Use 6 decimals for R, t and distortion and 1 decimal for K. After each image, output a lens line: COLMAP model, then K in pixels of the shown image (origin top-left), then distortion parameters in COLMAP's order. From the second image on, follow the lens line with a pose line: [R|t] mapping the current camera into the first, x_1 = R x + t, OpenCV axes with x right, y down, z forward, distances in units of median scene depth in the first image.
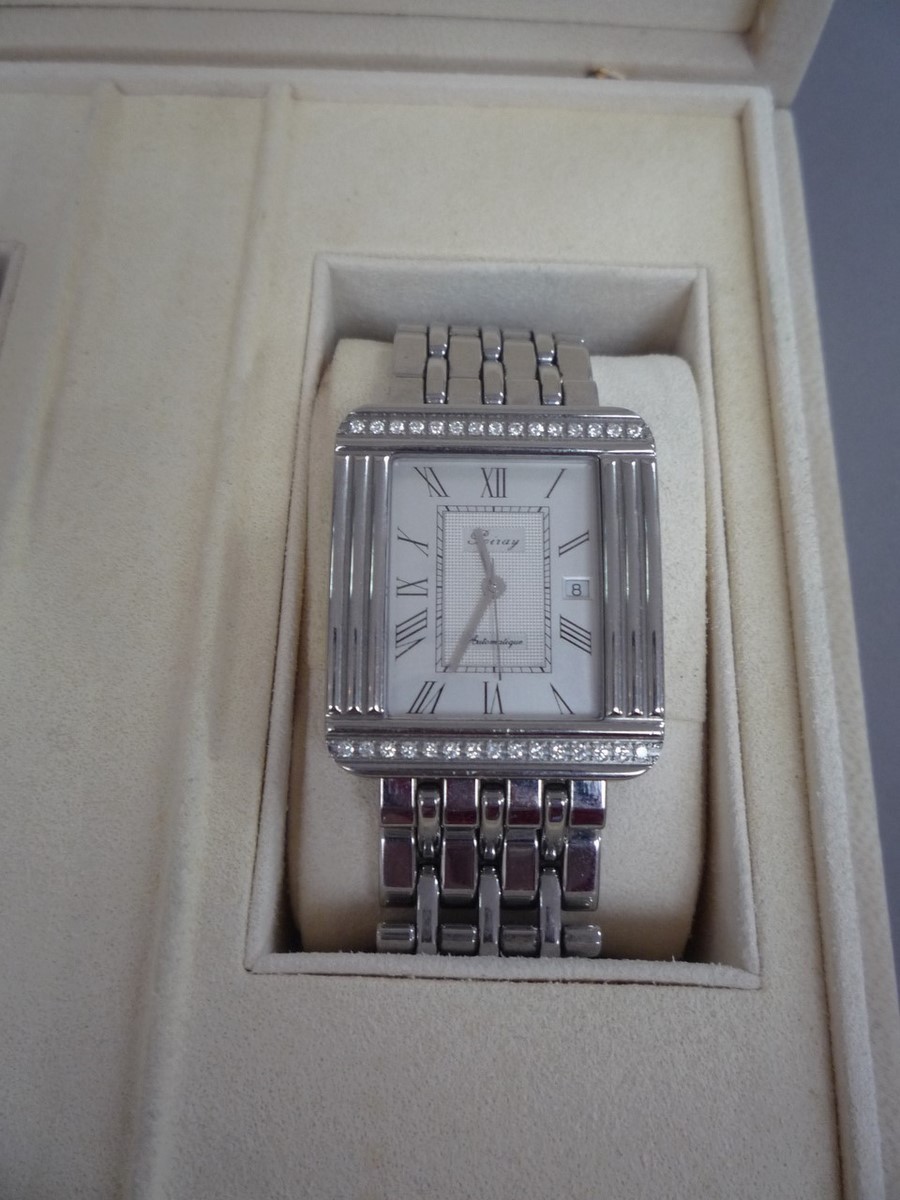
lens RADIAL K [[1054.0, 0, 450.7], [0, 1054.0, 605.1], [0, 0, 1]] dist [-0.015860, -0.012145]
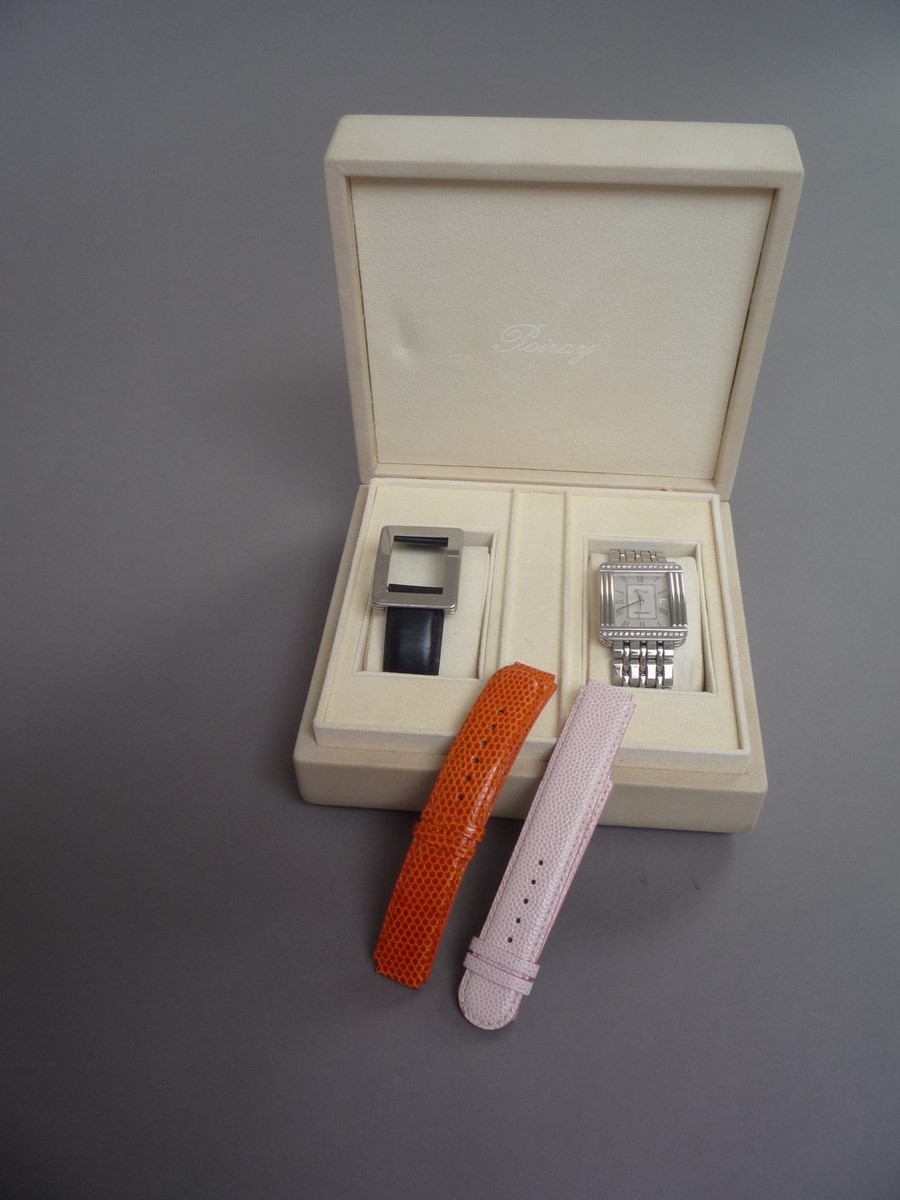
lens RADIAL K [[1054.0, 0, 450.7], [0, 1054.0, 599.7], [0, 0, 1]] dist [-0.015860, -0.012145]
pose [[0.996297, 0.016212, -0.084433, -0.325279], [-0.048517, 0.916768, -0.396462, 1.524610], [0.070978, 0.399090, 0.914160, -2.557327]]
